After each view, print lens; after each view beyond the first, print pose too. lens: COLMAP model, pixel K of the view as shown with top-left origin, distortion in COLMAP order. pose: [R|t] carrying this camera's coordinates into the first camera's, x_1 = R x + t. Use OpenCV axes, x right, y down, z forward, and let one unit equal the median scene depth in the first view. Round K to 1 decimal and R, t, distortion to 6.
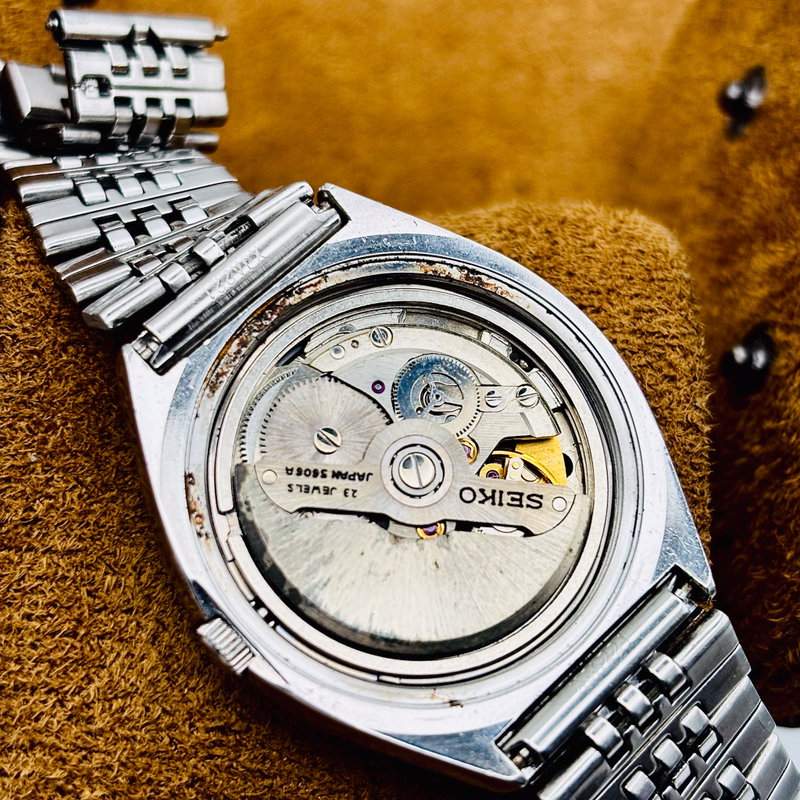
lens RADIAL K [[1643.8, 0, 380.1], [0, 1643.8, 428.5], [0, 0, 1]] dist [0.291440, -1.374043]
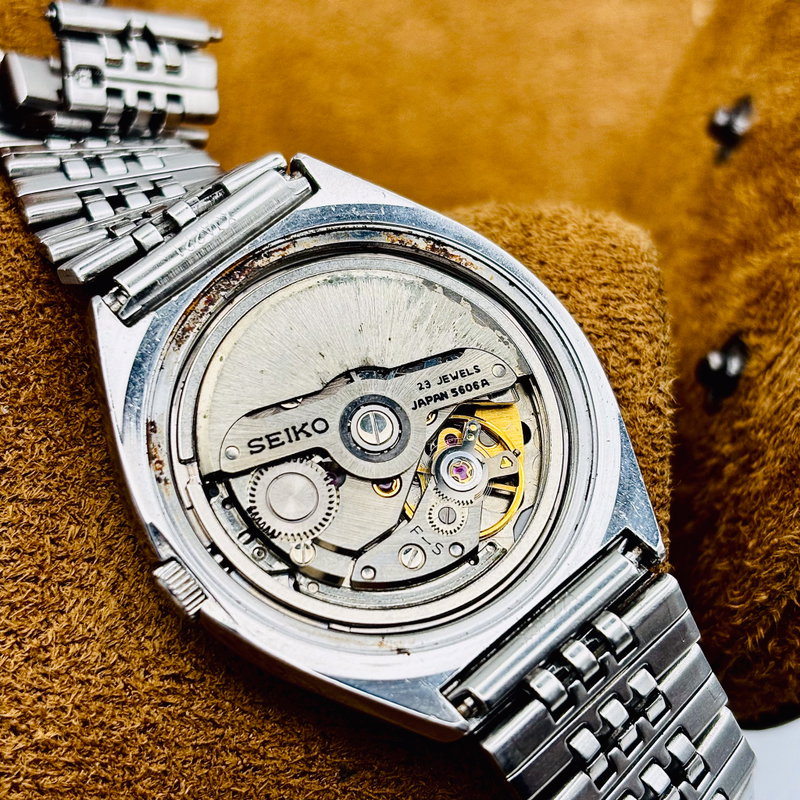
lens RADIAL K [[1643.8, 0, 380.1], [0, 1643.8, 428.5], [0, 0, 1]] dist [0.291440, -1.374043]
pose [[0.999279, 0.028125, -0.025486, 0.050376], [-0.029755, 0.997374, -0.066023, 0.091220], [0.023562, 0.066733, 0.997493, -0.020114]]
